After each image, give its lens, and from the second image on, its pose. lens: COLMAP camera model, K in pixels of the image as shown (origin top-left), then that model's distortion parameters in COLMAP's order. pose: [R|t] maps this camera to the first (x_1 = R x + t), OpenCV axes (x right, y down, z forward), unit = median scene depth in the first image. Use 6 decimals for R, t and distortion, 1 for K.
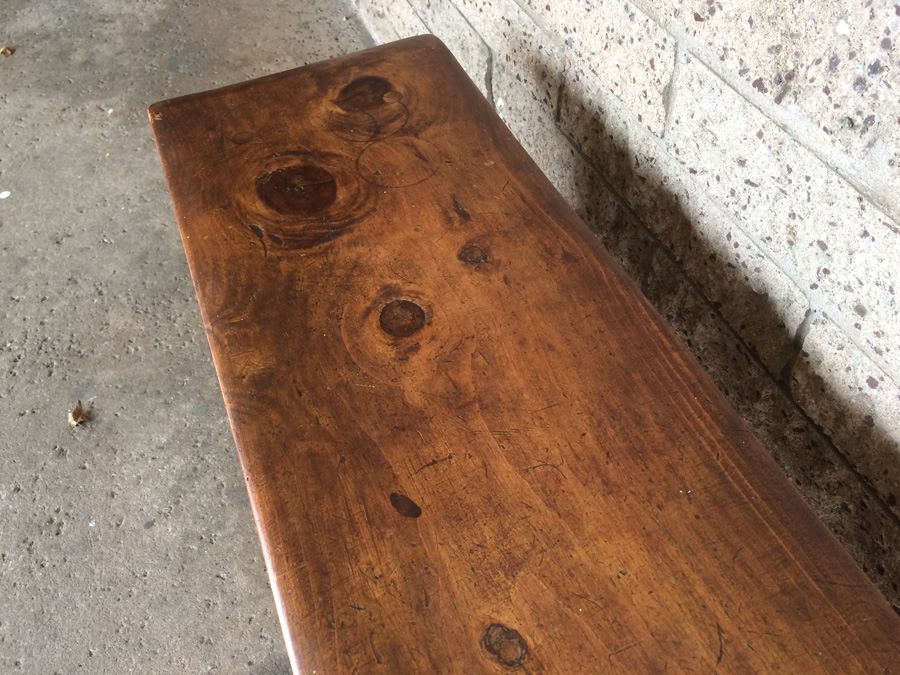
lens RADIAL K [[765.3, 0, 450.0], [0, 765.3, 337.5], [0, 0, 1]] dist [0.084807, -0.117851]
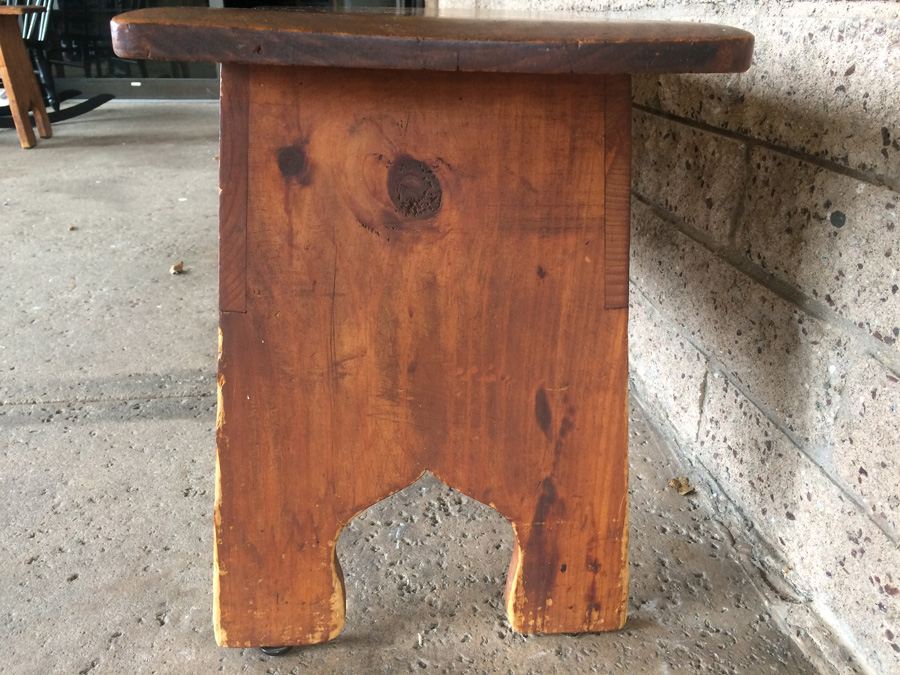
lens RADIAL K [[765.3, 0, 450.0], [0, 765.3, 337.5], [0, 0, 1]] dist [0.084807, -0.117851]
pose [[0.968209, 0.158516, -0.193502, 0.526319], [-0.226108, 0.885467, -0.405985, 1.409401], [0.106984, 0.436831, 0.893159, -0.135163]]
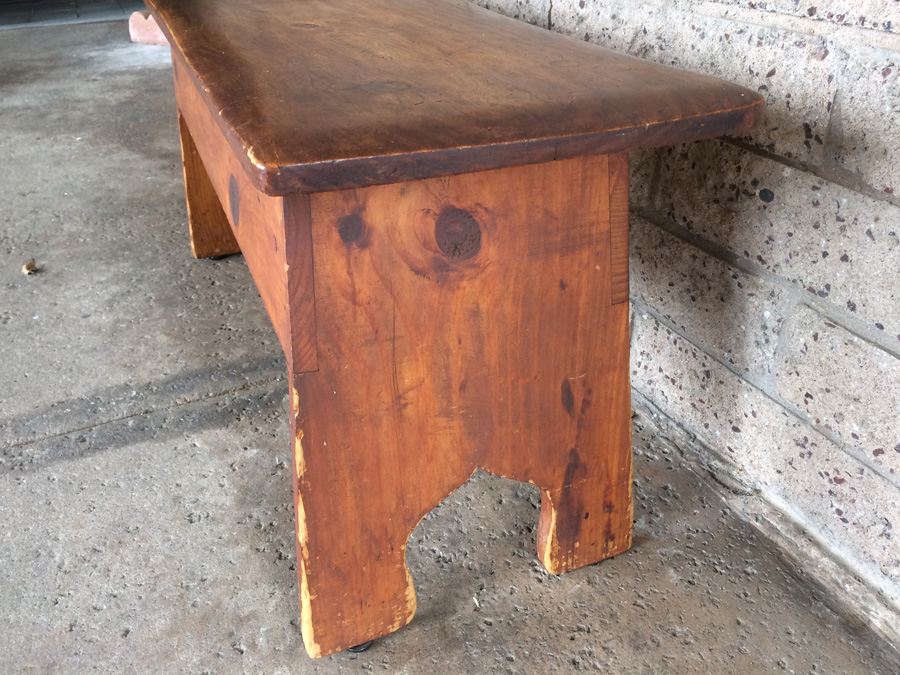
lens RADIAL K [[765.3, 0, 450.0], [0, 765.3, 337.5], [0, 0, 1]] dist [0.084807, -0.117851]
pose [[0.996878, -0.000456, 0.078958, 0.153921], [0.024939, 0.950615, -0.309369, 1.320745], [-0.074917, 0.310372, 0.947658, -0.326514]]
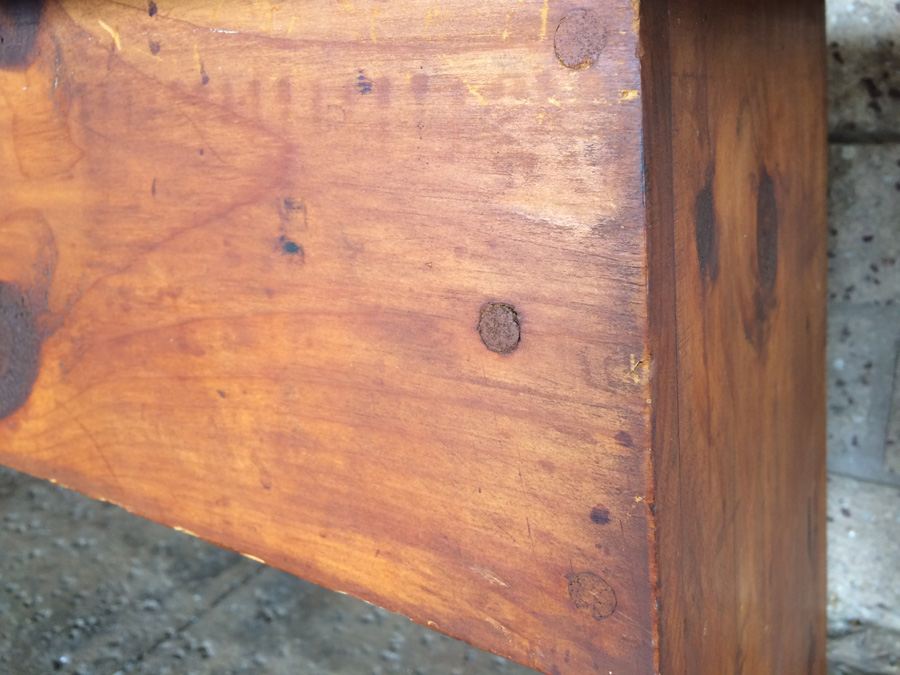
lens RADIAL K [[787.4, 0, 450.0], [0, 787.4, 337.5], [0, 0, 1]] dist [0.078044, -0.135183]
pose [[0.792917, -0.174962, 0.583670, -0.140279], [0.452199, 0.811000, -0.371208, 0.968607], [-0.408409, 0.558272, 0.722173, 0.439967]]
